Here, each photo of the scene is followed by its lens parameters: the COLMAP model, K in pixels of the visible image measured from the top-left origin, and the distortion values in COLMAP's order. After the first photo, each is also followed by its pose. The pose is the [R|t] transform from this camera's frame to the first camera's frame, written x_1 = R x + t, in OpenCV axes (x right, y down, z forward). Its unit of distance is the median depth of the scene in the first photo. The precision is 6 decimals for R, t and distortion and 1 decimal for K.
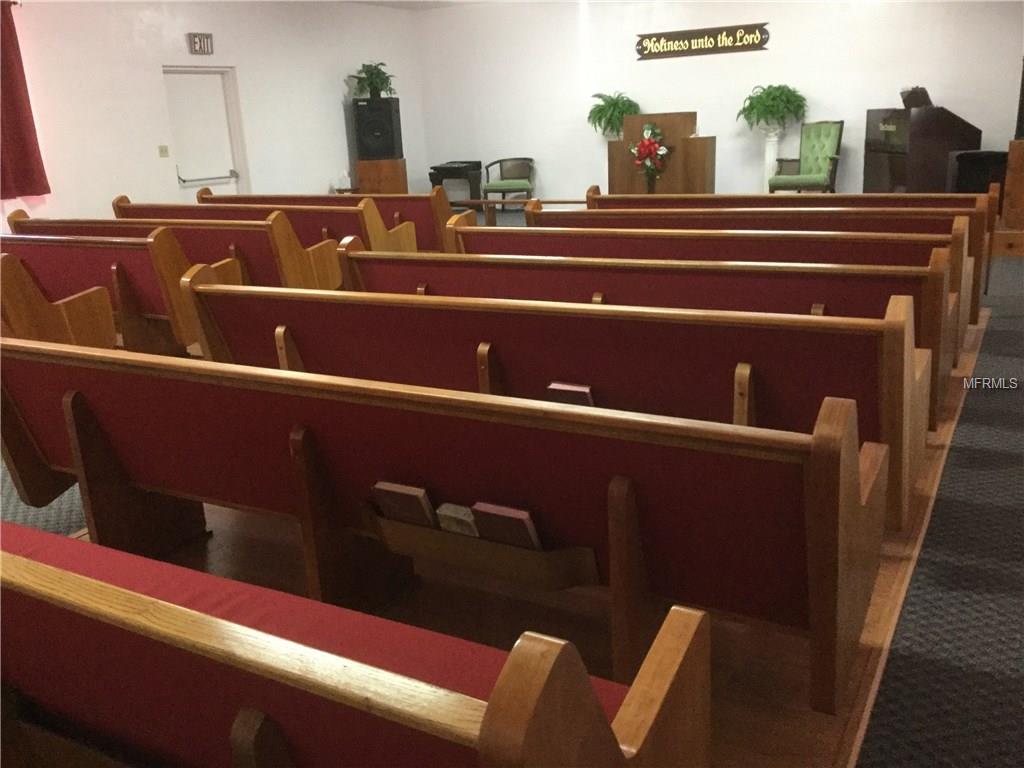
lens RADIAL K [[911.8, 0, 513.0], [0, 911.8, 382.7], [0, 0, 1]] dist [0.064092, -0.001959]
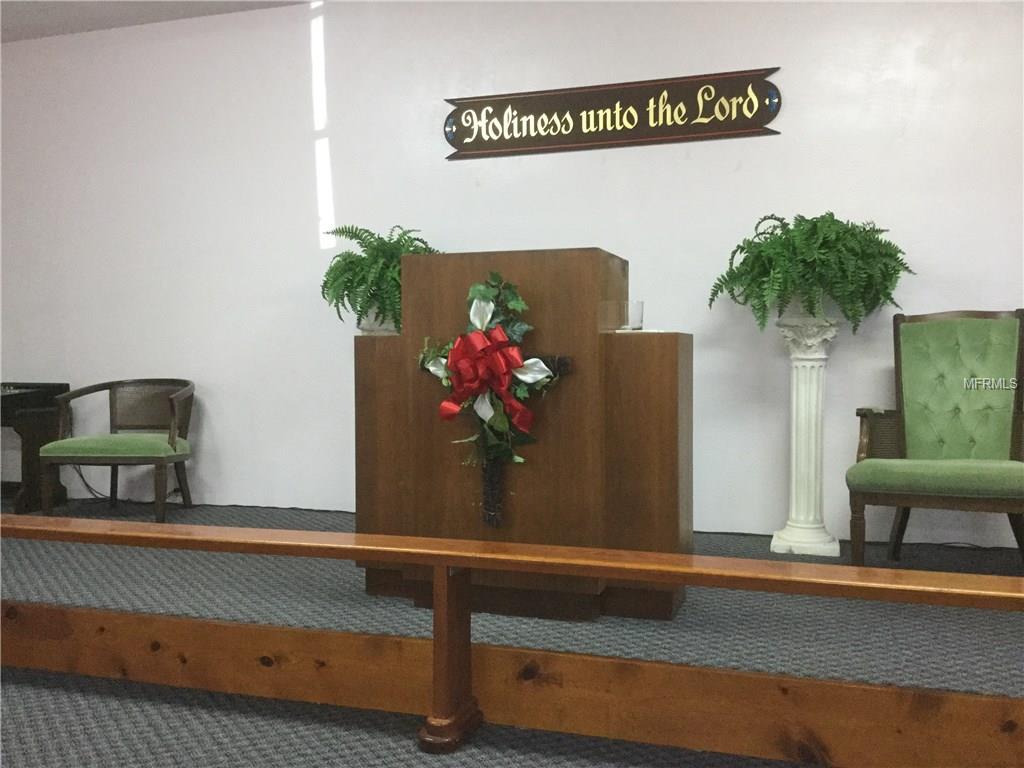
lens RADIAL K [[911.8, 0, 512.4], [0, 911.8, 383.8], [0, 0, 1]] dist [0.064092, -0.001959]
pose [[0.980228, 0.031100, 0.195410, 0.092172], [0.016404, 0.971399, -0.236886, -0.166406], [-0.197188, 0.235407, 0.951683, 0.669269]]
